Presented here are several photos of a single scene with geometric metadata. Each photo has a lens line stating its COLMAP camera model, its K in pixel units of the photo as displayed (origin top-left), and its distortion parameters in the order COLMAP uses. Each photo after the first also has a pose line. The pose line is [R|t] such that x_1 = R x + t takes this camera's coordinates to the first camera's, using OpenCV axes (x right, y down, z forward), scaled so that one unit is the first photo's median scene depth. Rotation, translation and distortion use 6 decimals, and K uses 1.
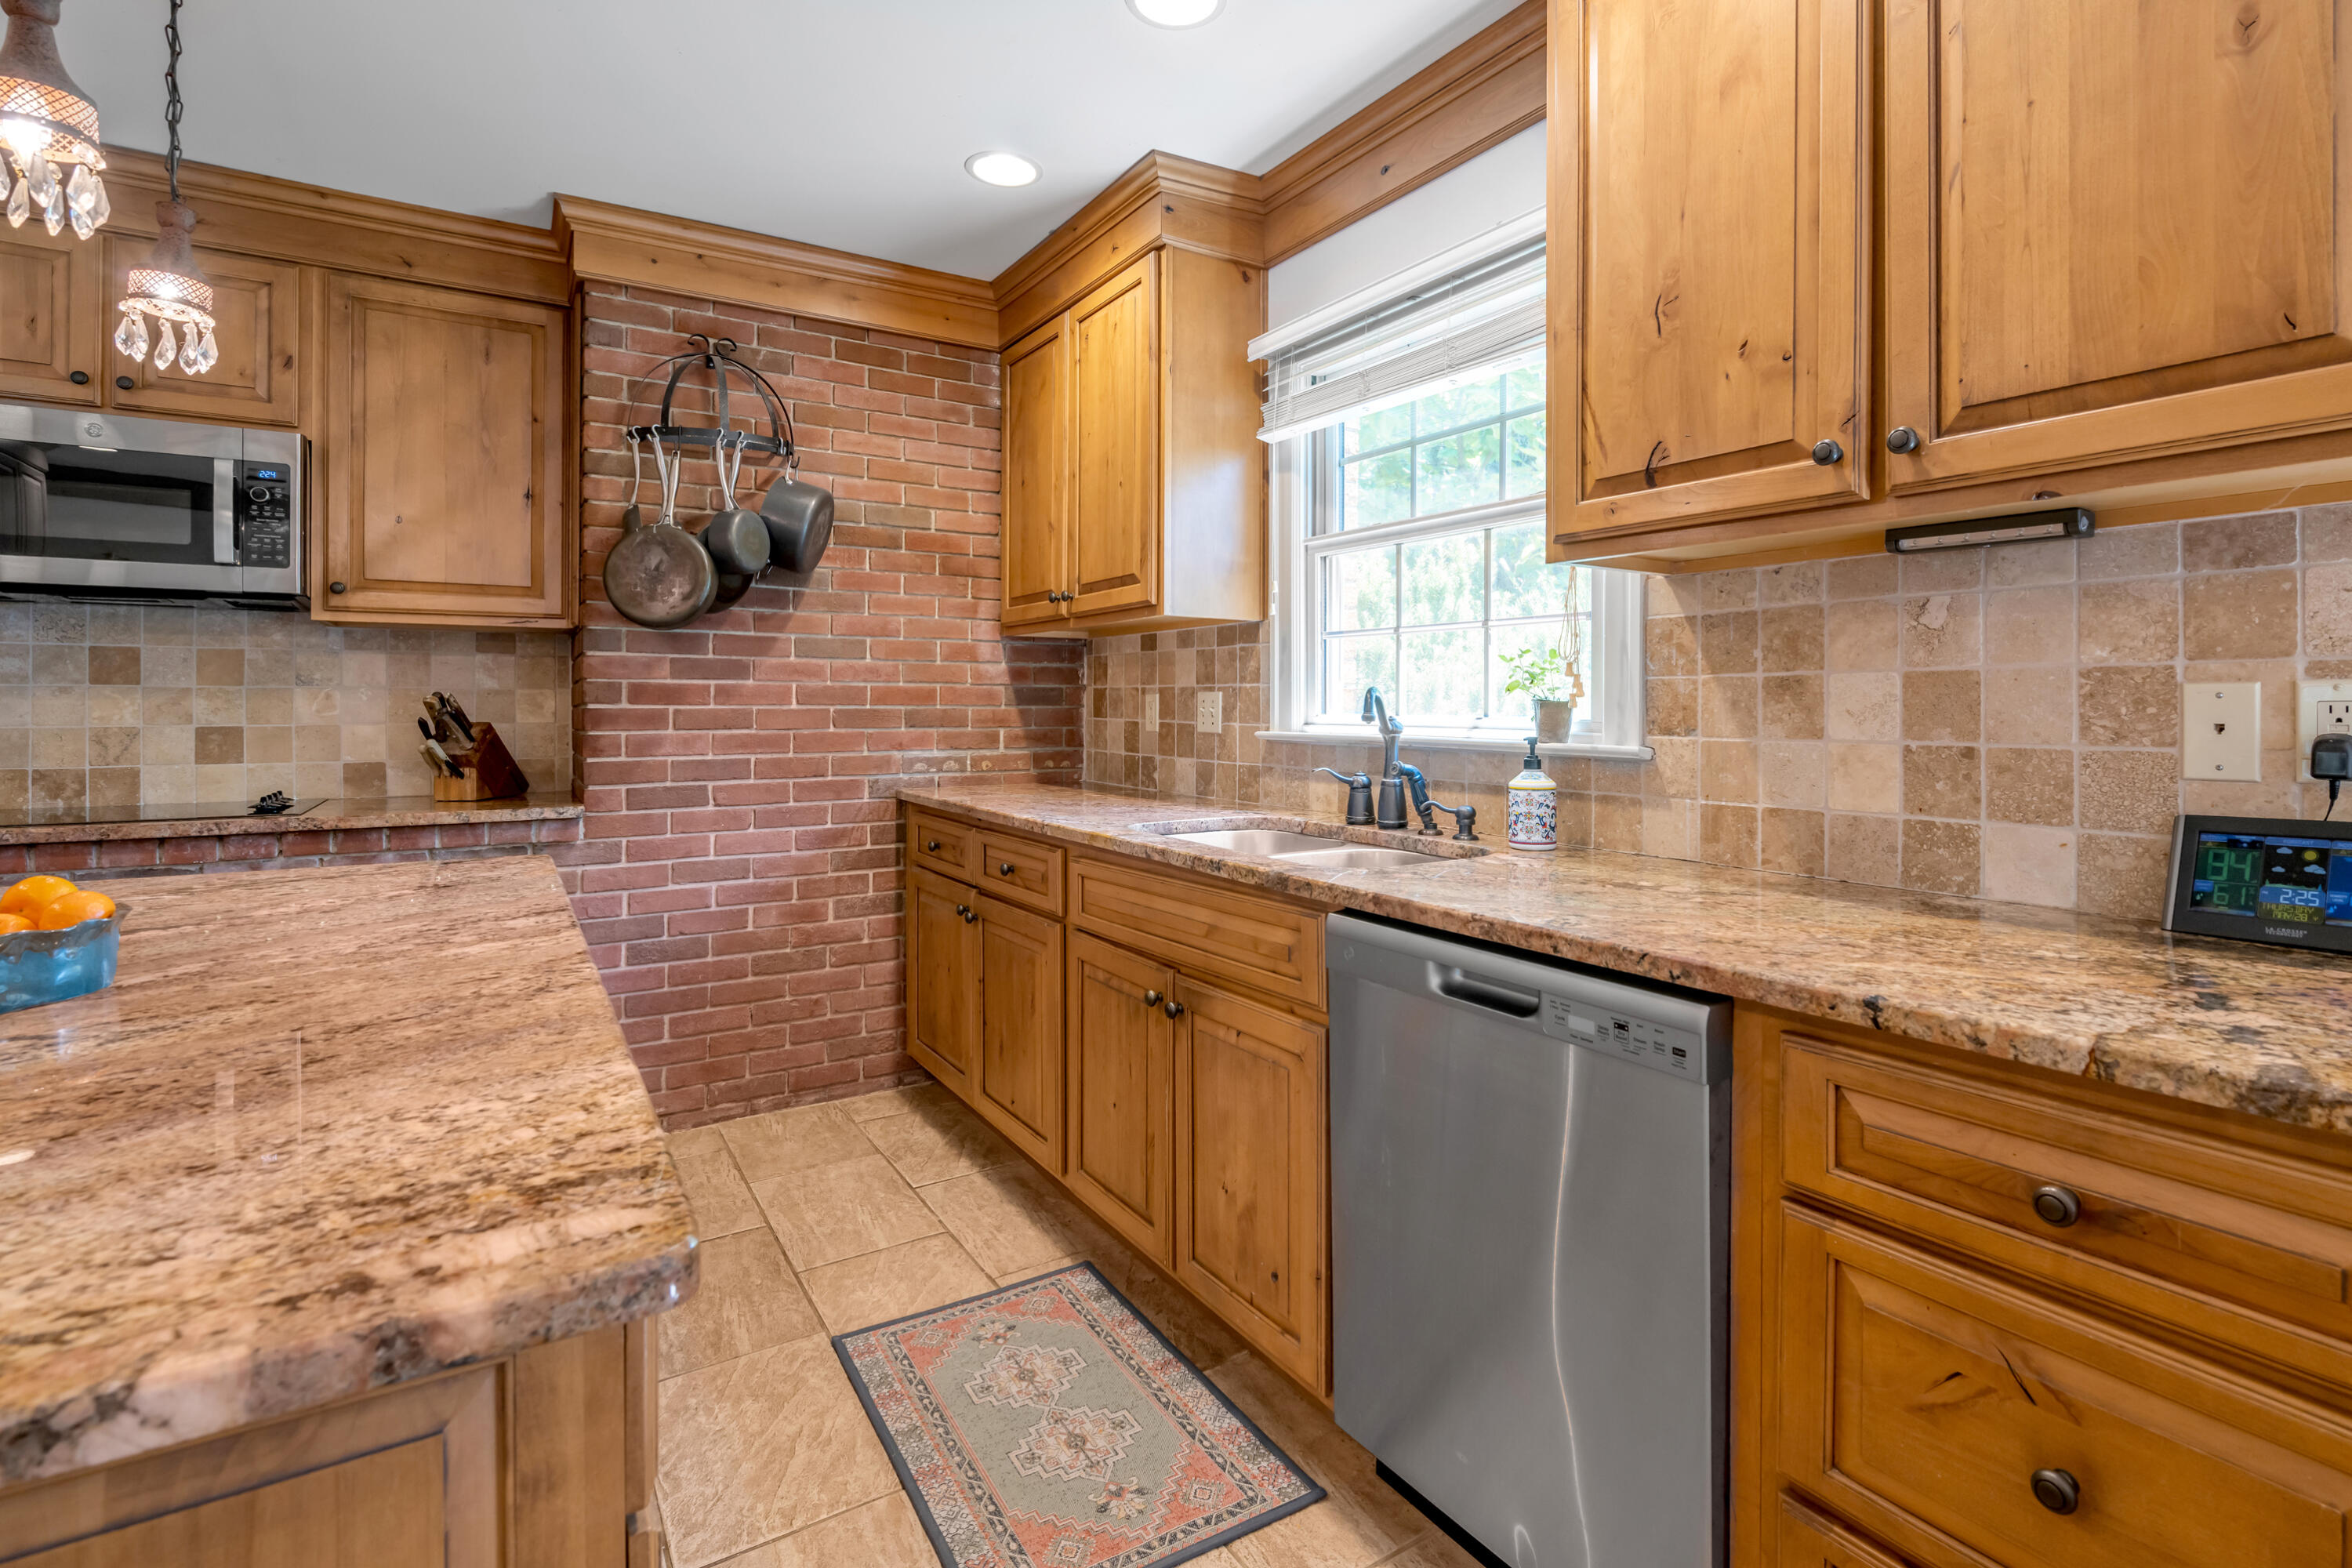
lens RADIAL K [[1110.6, 0, 1198.2], [0, 1110.6, 710.1], [0, 0, 1]] dist [-0.003976, -0.000724]
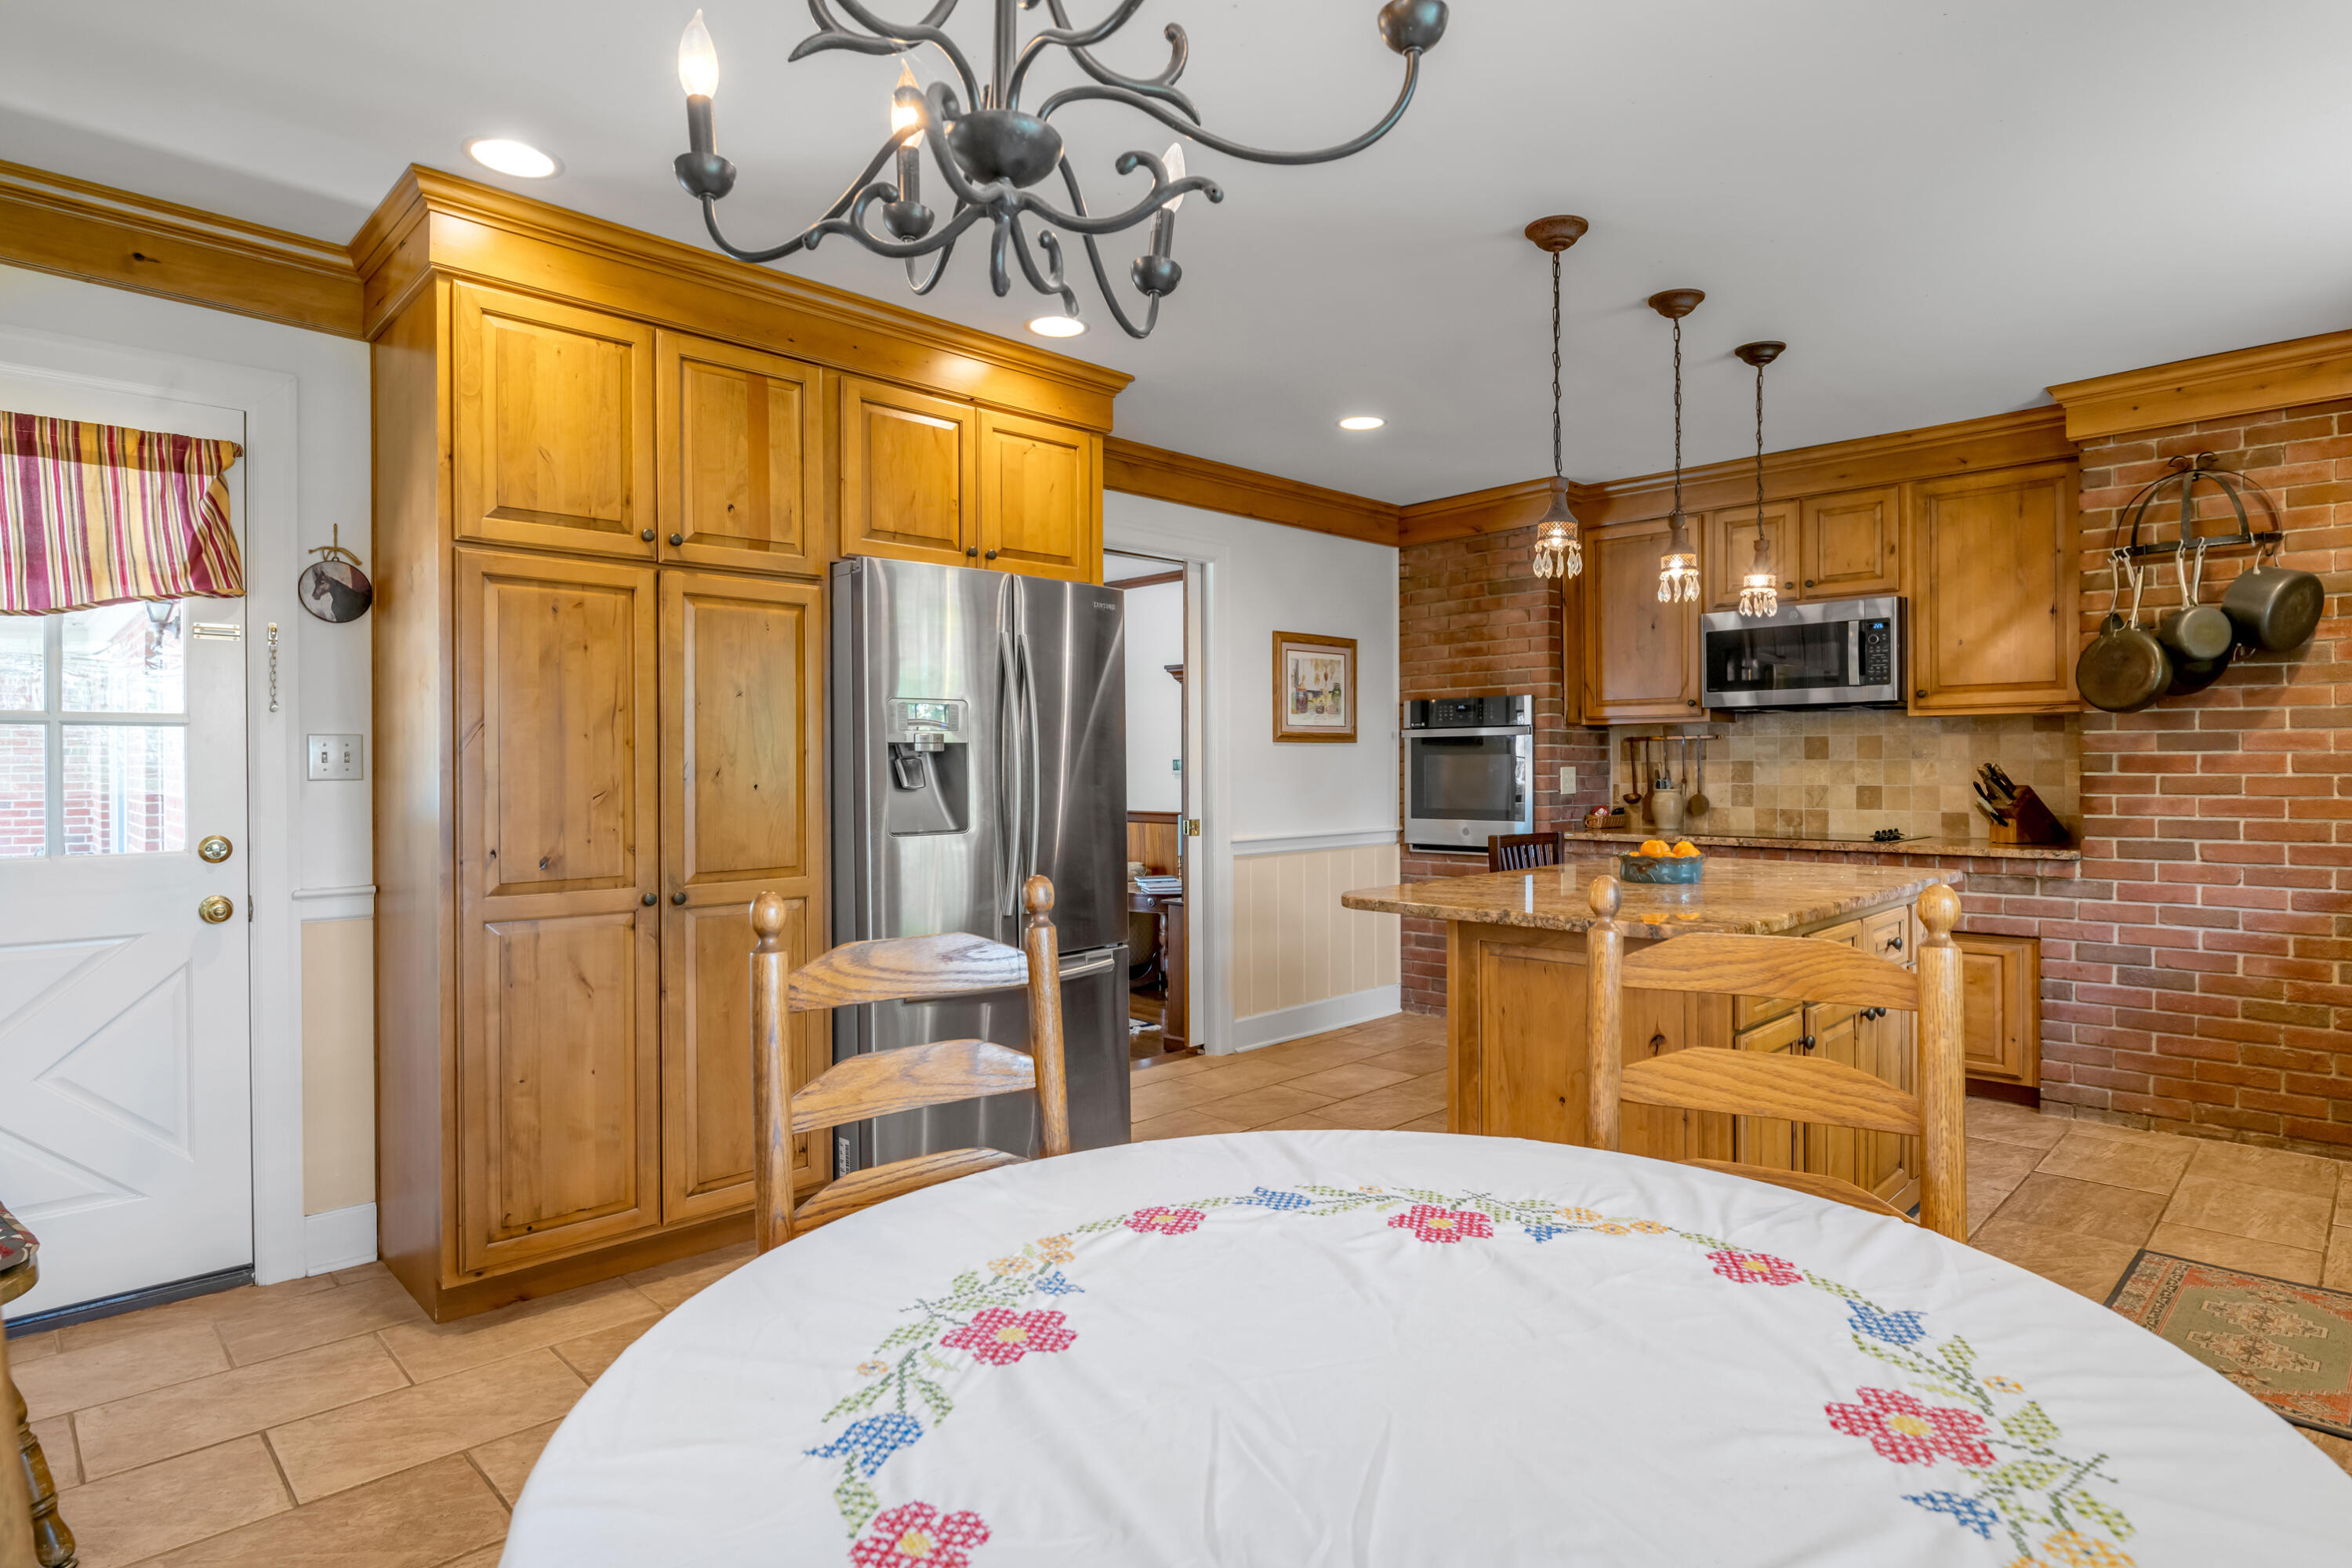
lens RADIAL K [[1249.9, 0, 1174.5], [0, 1249.9, 763.1], [0, 0, 1]] dist [-0.014769, -0.001037]
pose [[0.206125, -0.002844, -0.978522, 0.644714], [0.000823, 0.999996, -0.002733, -0.013068], [0.978525, -0.000242, 0.206126, -0.325147]]
